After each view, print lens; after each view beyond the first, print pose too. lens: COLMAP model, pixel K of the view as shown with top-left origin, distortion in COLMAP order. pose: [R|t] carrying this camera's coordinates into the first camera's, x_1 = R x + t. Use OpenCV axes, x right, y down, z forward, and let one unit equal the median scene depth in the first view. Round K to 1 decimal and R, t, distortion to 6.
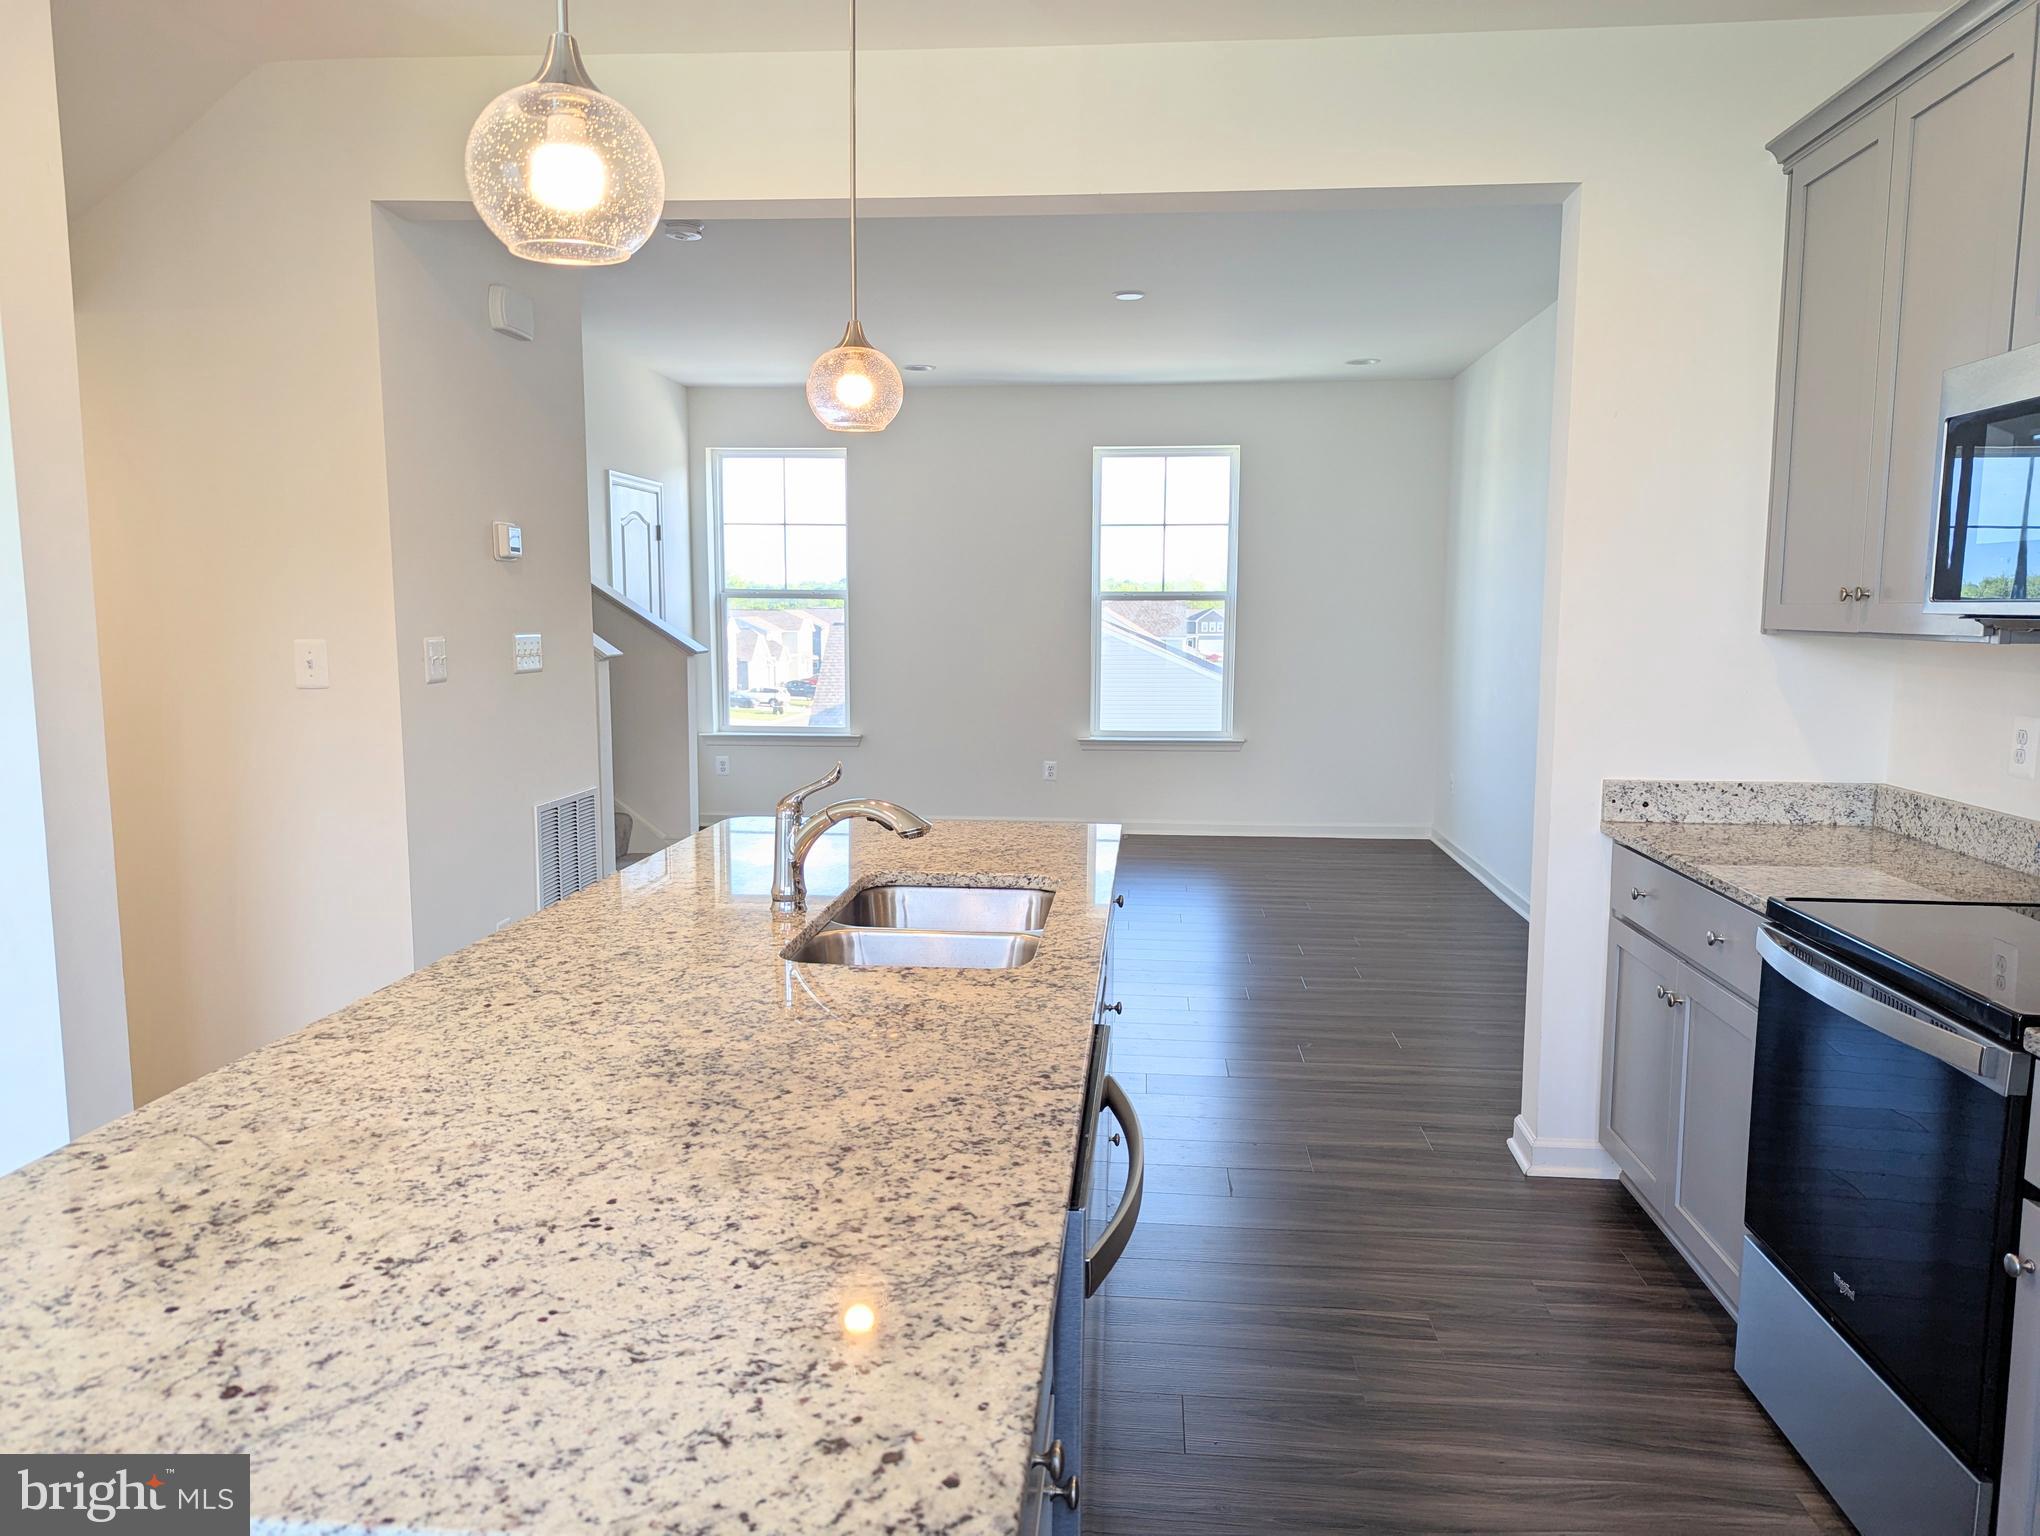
lens RADIAL K [[1449.1, 0, 1030.3], [0, 1449.1, 785.6], [0, 0, 1]] dist [0.050787, -0.033908]
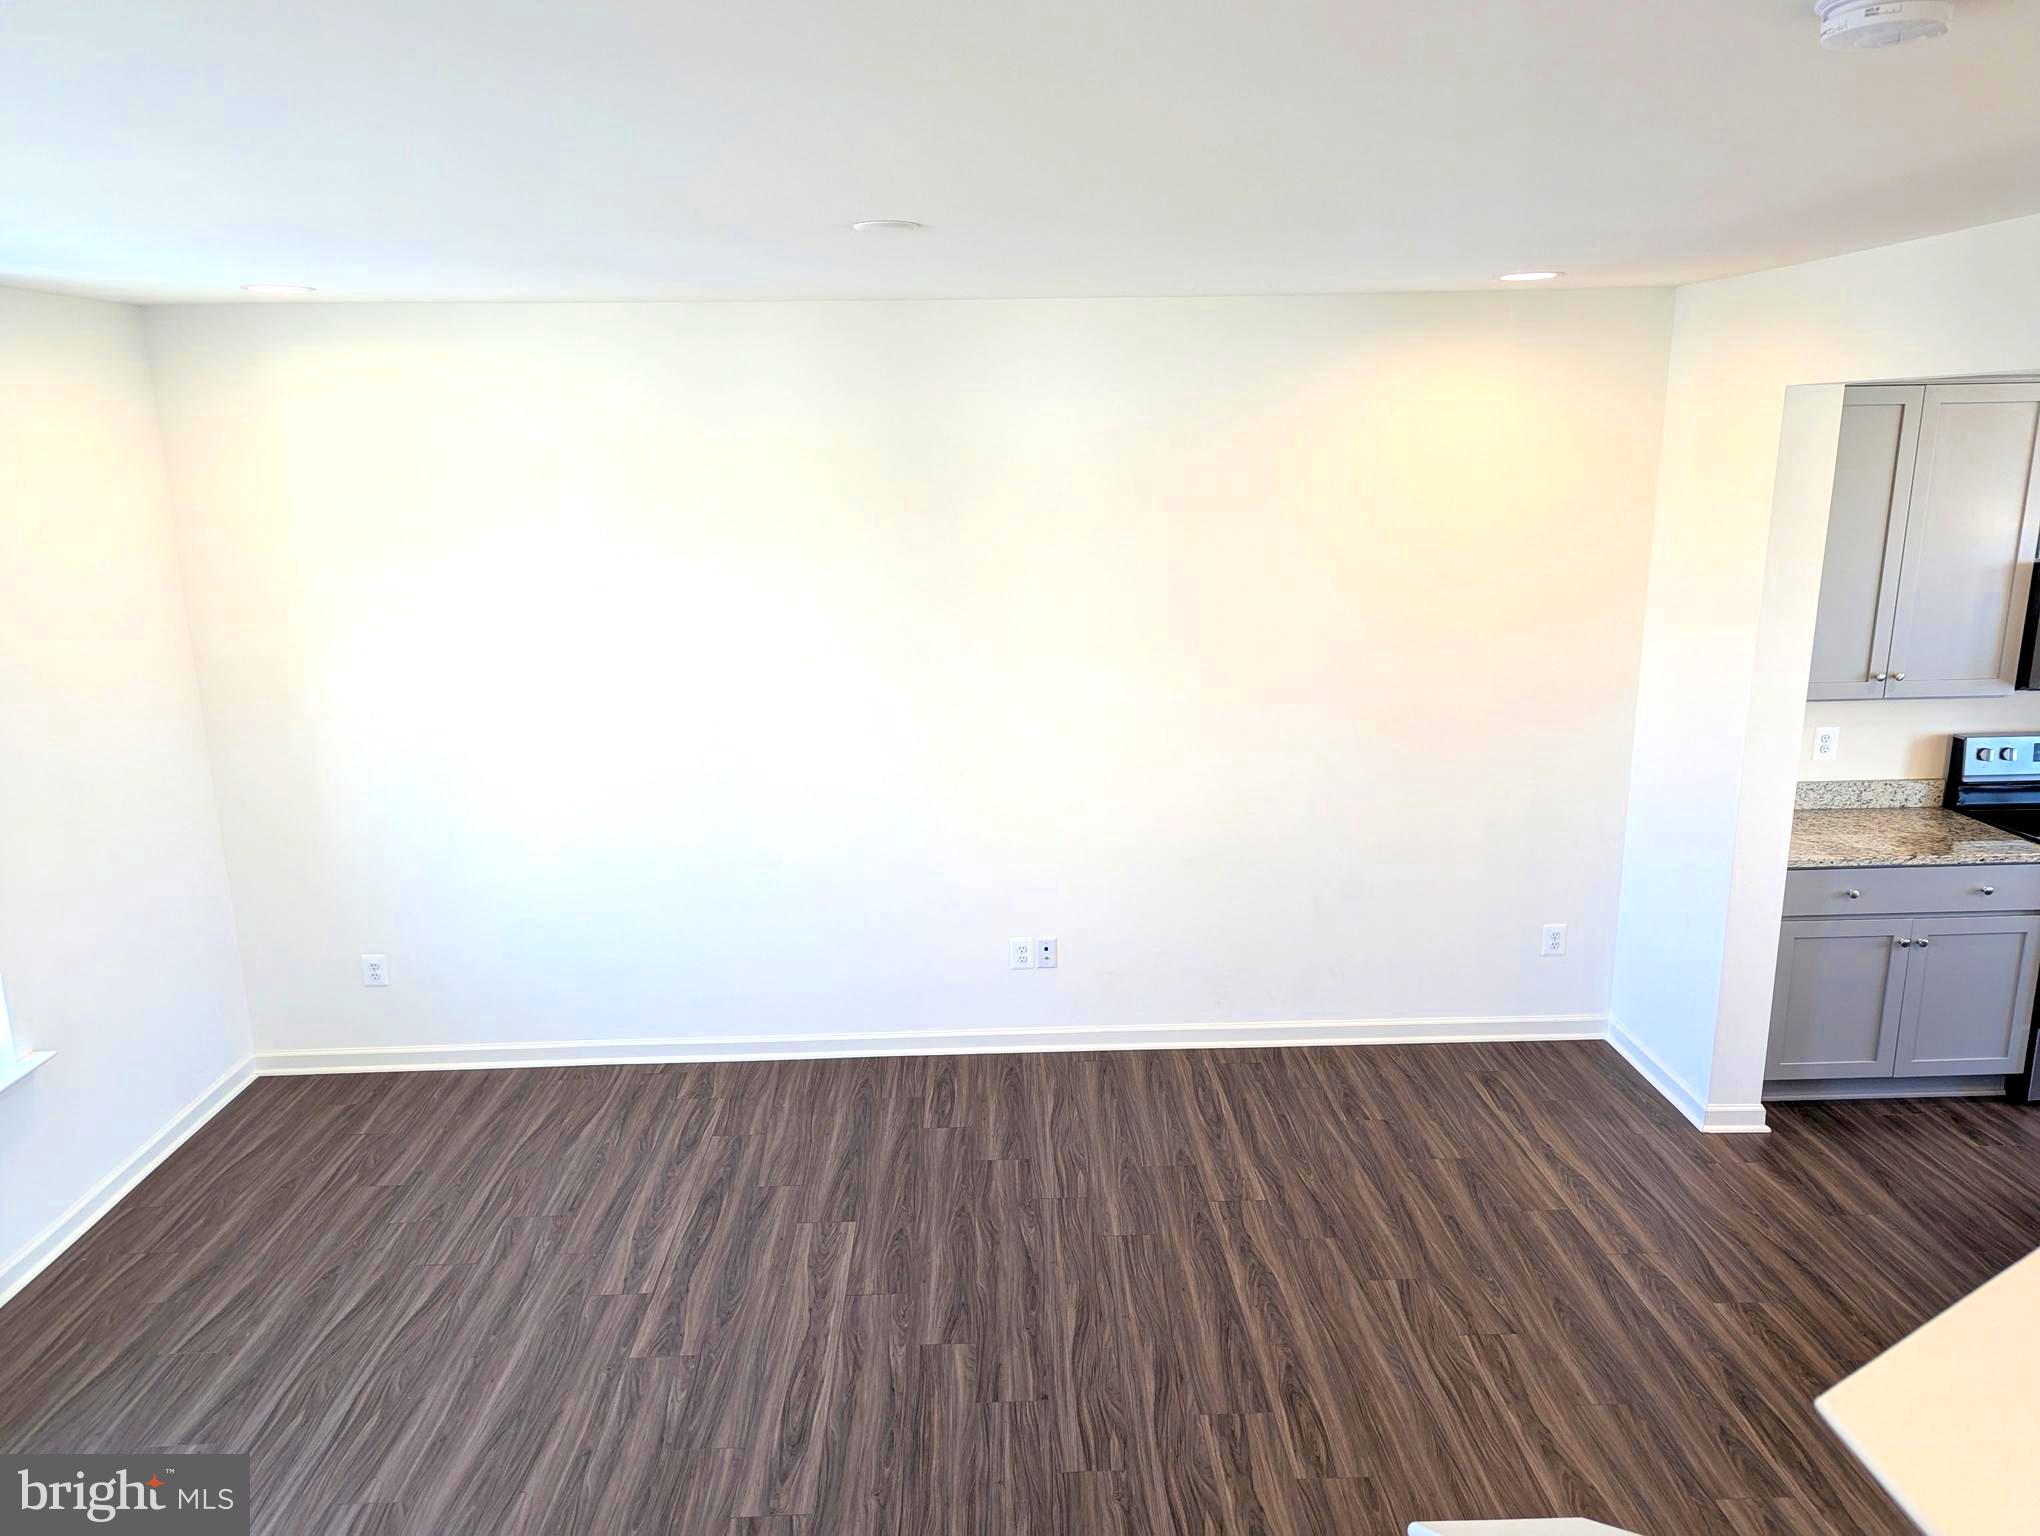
lens RADIAL K [[1449.1, 0, 1017.9], [0, 1449.1, 770.6], [0, 0, 1]] dist [0.050787, -0.033908]
pose [[-0.118068, -0.222749, 0.967700, -0.815061], [0.136424, 0.961637, 0.237999, -0.471722], [-0.983590, 0.160117, -0.083150, 1.794117]]
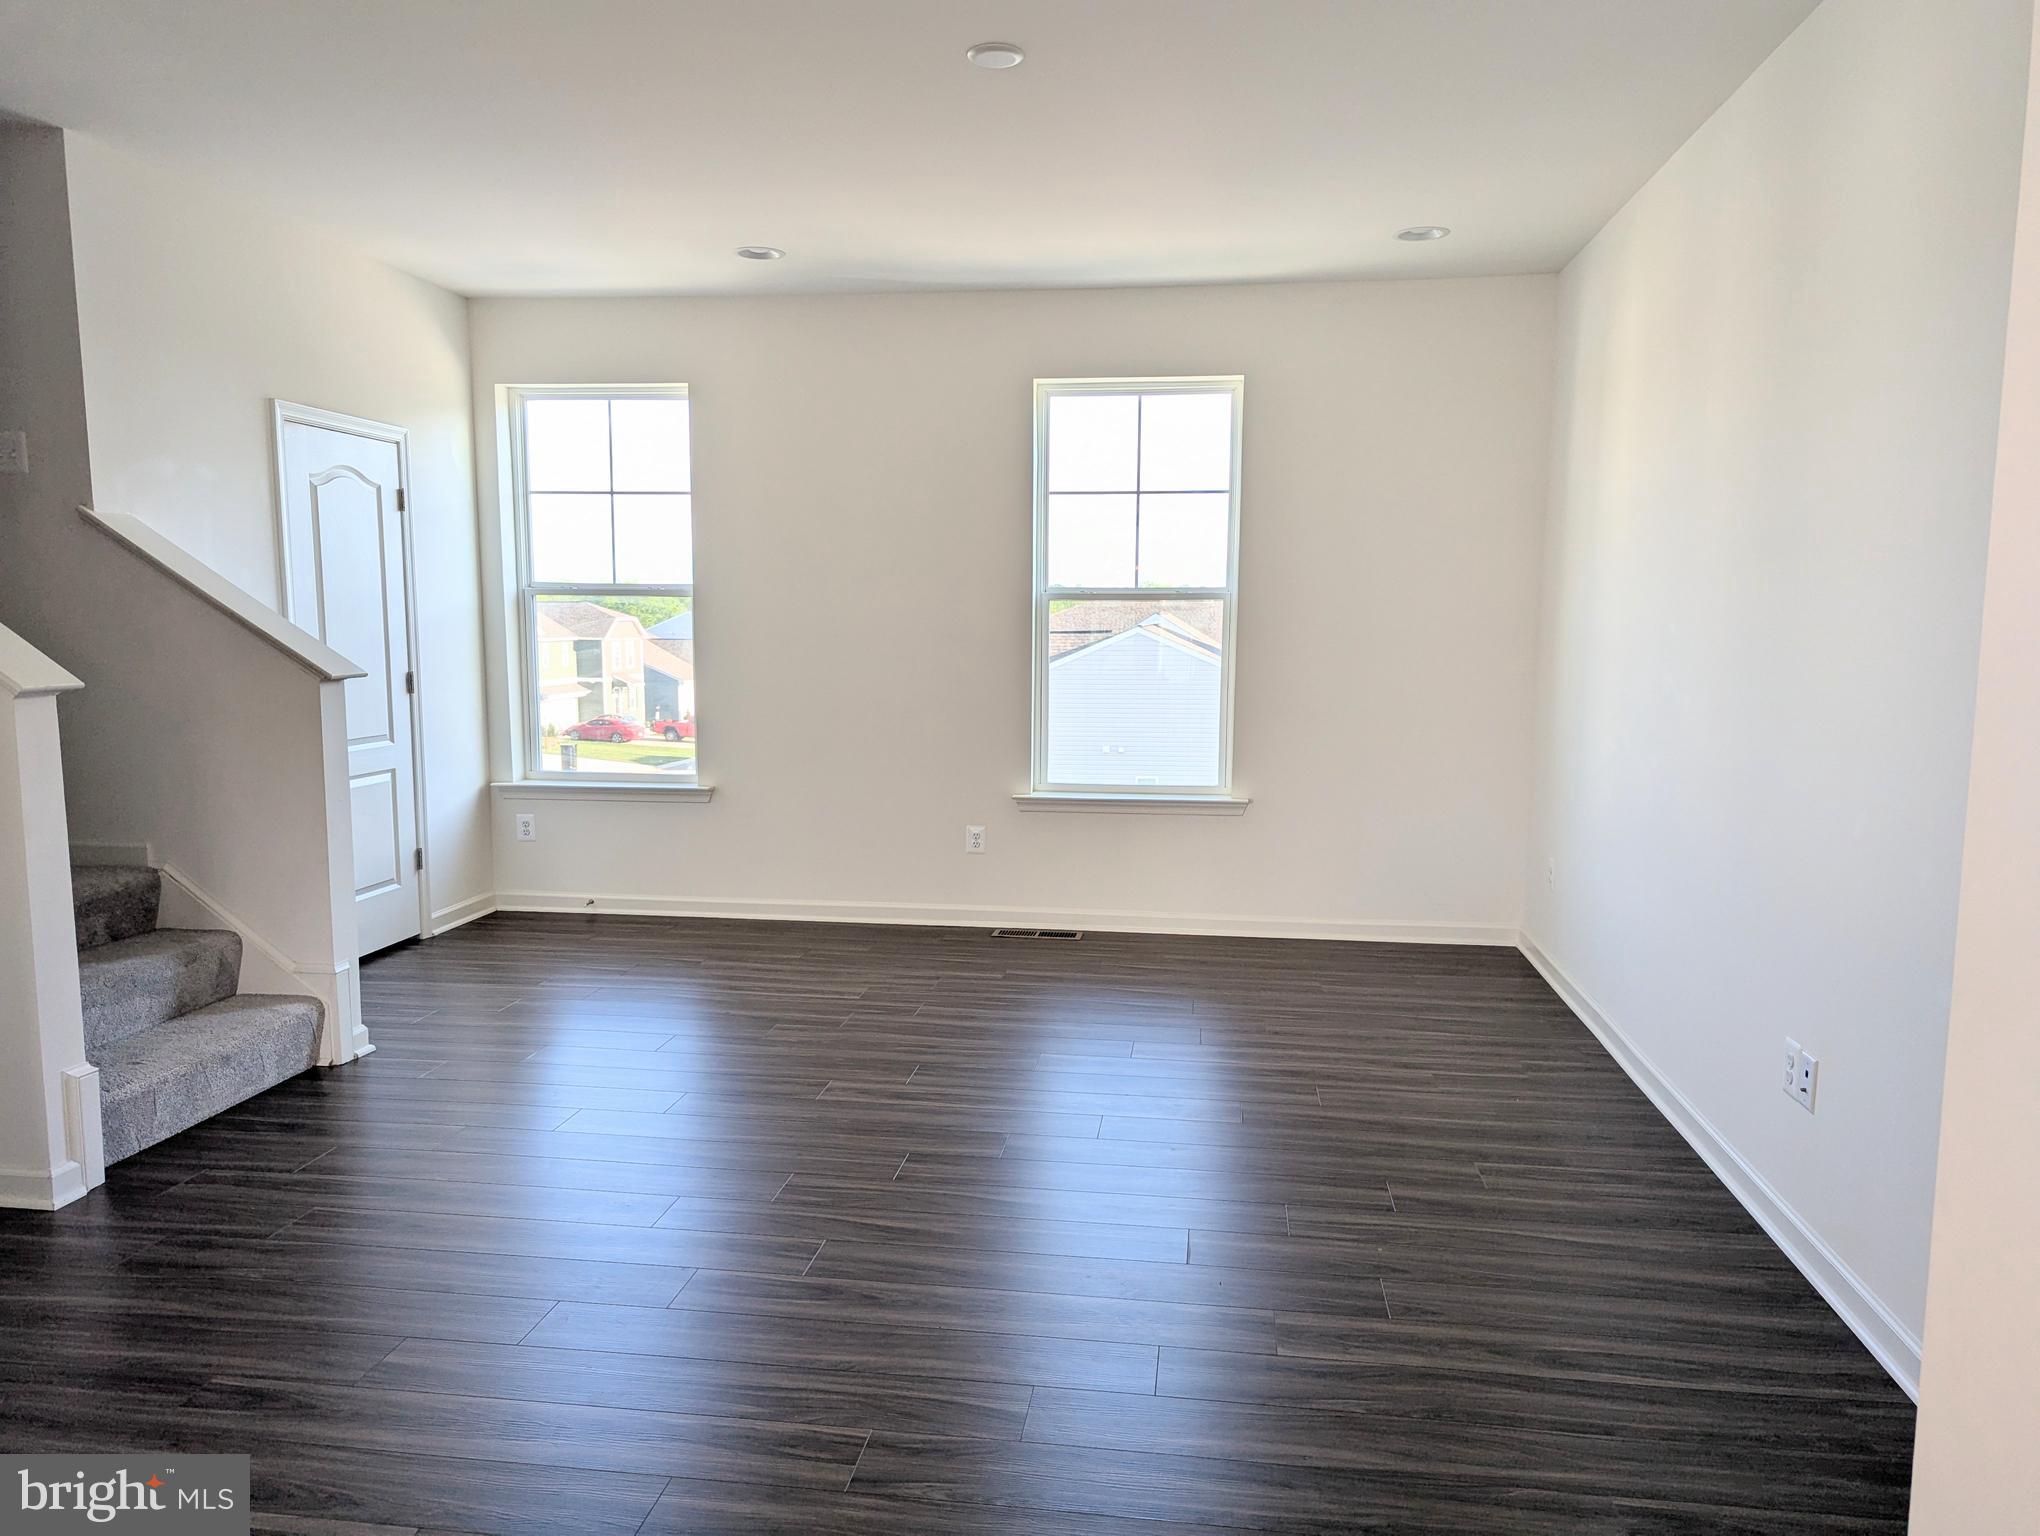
lens RADIAL K [[1449.1, 0, 1039.9], [0, 1449.1, 803.2], [0, 0, 1]] dist [0.050787, -0.033908]
pose [[0.999019, 0.008423, -0.043475, 0.196839], [-0.008095, 0.999937, 0.007723, -0.088113], [0.043538, -0.007364, 0.999025, 0.753972]]
